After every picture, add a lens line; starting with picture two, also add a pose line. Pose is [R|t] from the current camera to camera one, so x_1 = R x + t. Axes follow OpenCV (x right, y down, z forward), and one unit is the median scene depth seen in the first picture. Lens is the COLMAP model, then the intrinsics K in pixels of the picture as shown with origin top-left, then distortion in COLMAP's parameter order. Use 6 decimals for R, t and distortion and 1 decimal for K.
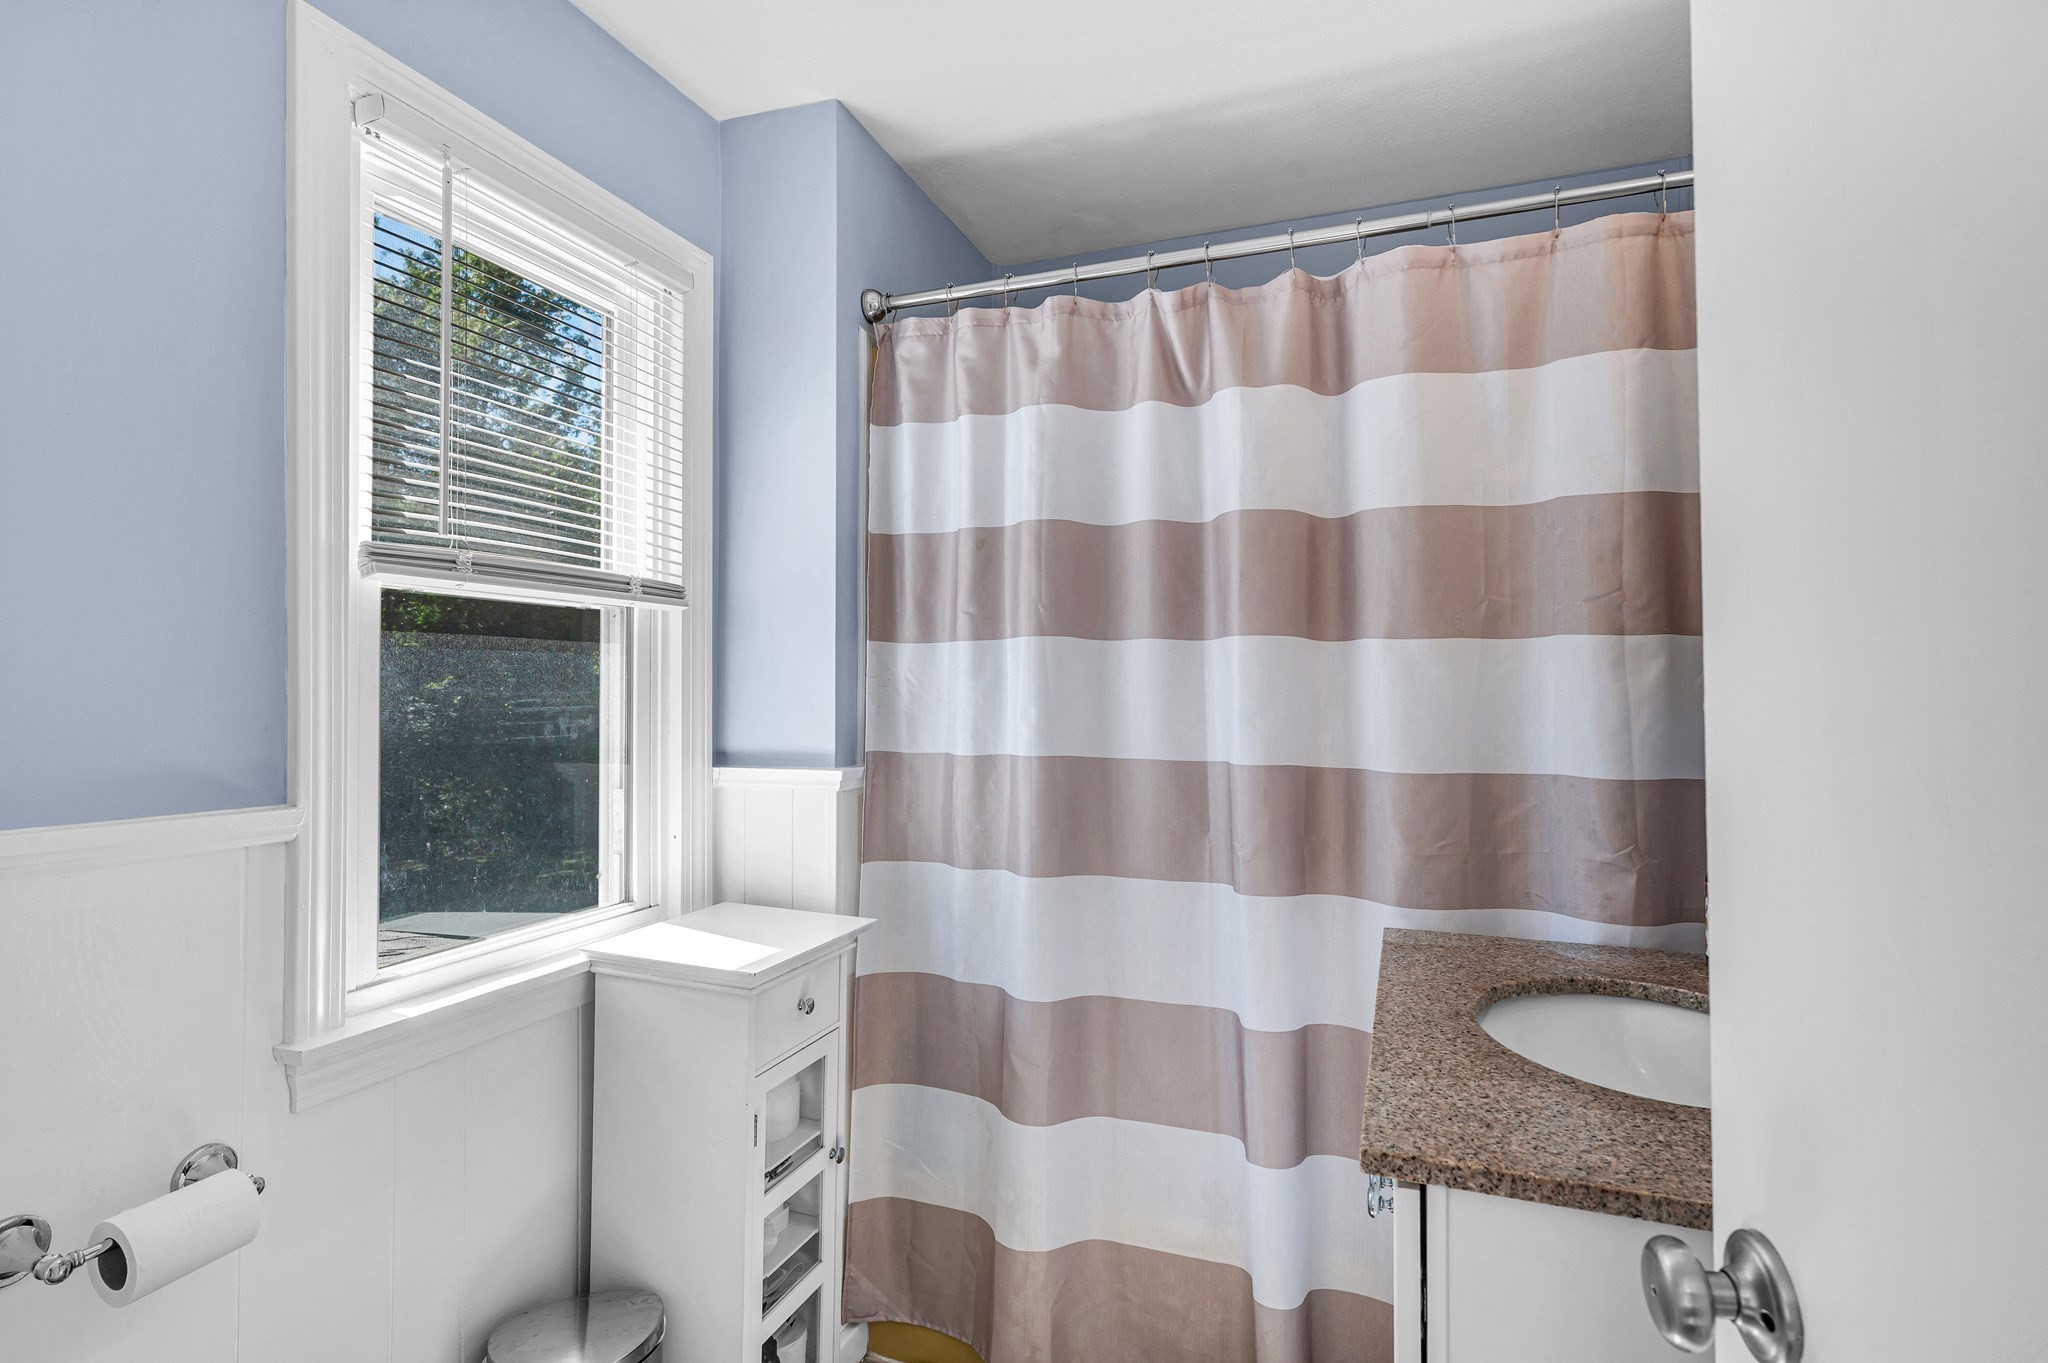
lens RADIAL K [[1010.9, 0, 1020.5], [0, 1010.9, 677.4], [0, 0, 1]] dist [0.001643, -0.000382]
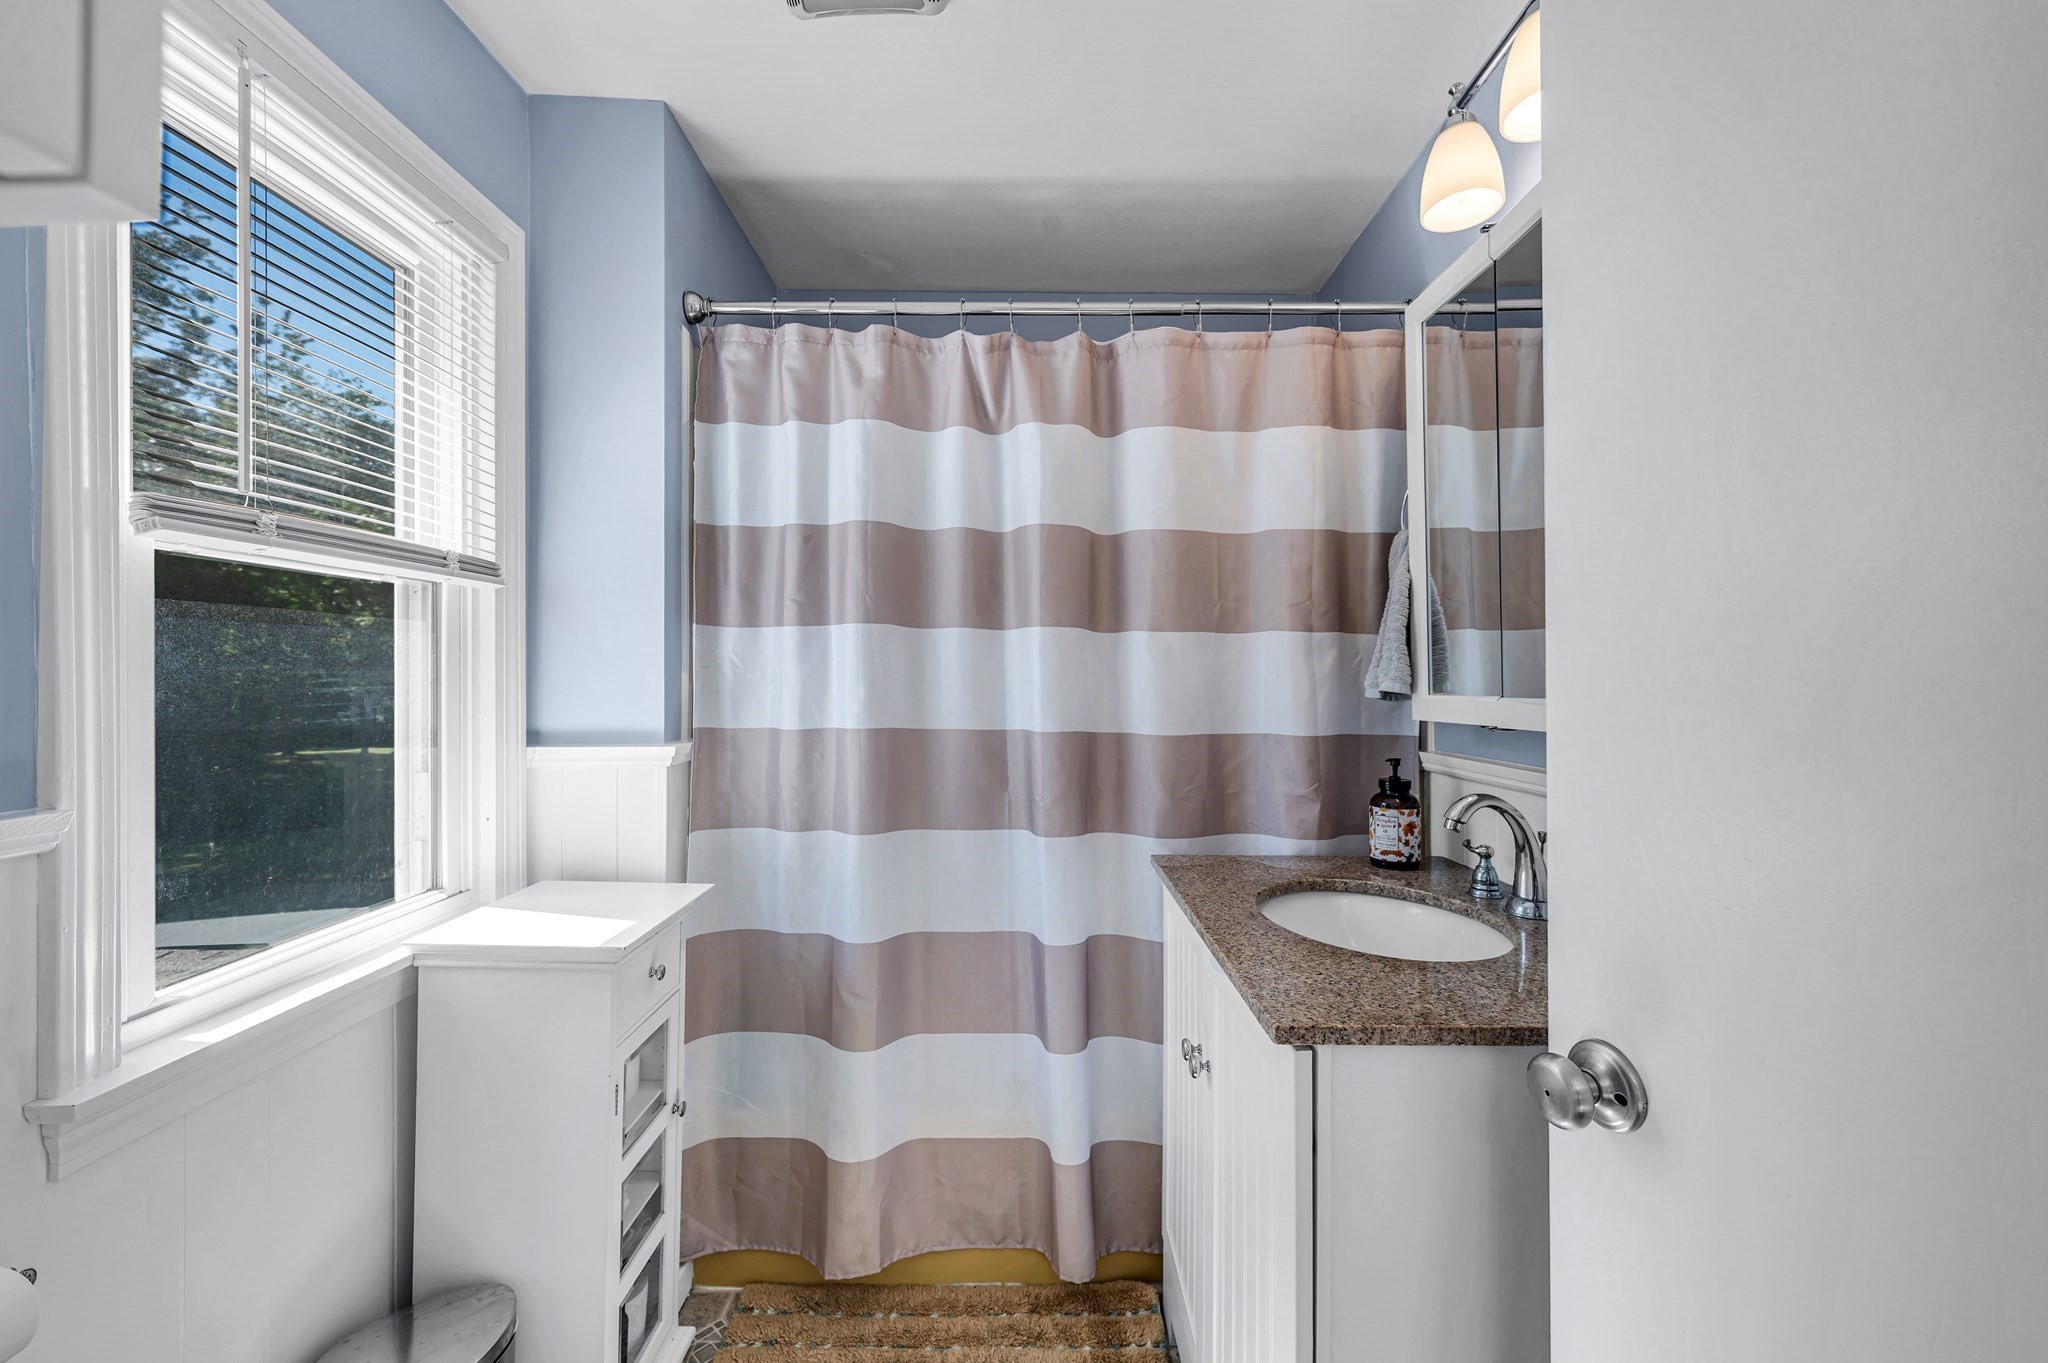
lens RADIAL K [[835.5, 0, 1027.2], [0, 835.5, 676.4], [0, 0, 1]] dist [0.002590, -0.001064]
pose [[0.932263, 0.000474, 0.361780, -0.161068], [-0.006593, 0.999855, 0.015678, 0.003049], [-0.361721, -0.017001, 0.932132, 0.060882]]
